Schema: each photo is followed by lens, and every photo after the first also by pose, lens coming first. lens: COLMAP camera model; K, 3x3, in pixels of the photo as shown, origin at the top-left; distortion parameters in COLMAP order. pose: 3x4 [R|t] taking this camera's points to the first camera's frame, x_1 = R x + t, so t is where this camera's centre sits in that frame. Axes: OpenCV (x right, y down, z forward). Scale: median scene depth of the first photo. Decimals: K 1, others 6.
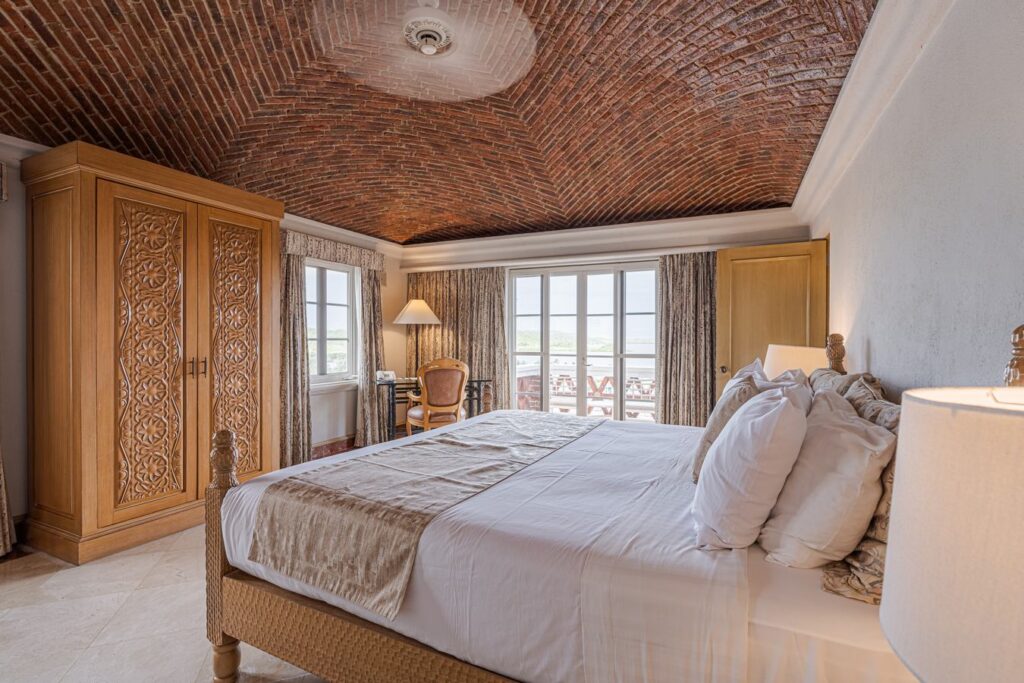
lens RADIAL K [[477.9, 0, 512.0], [0, 477.9, 341.5], [0, 0, 1]] dist [0.002442, 0.000097]
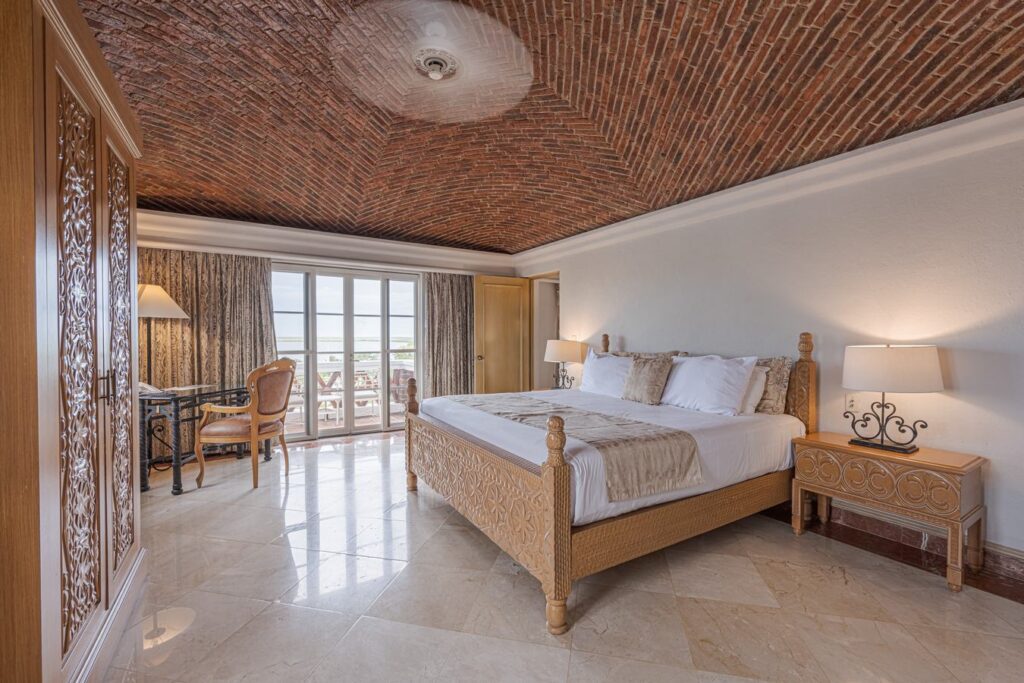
lens RADIAL K [[429.7, 0, 512.0], [0, 429.7, 341.5], [0, 0, 1]] dist [-0.002155, -0.000150]
pose [[0.528968, -0.009994, 0.848583, -0.496760], [0.006602, 0.999949, 0.007661, -0.000067], [-0.848616, 0.001550, 0.529007, 0.175088]]
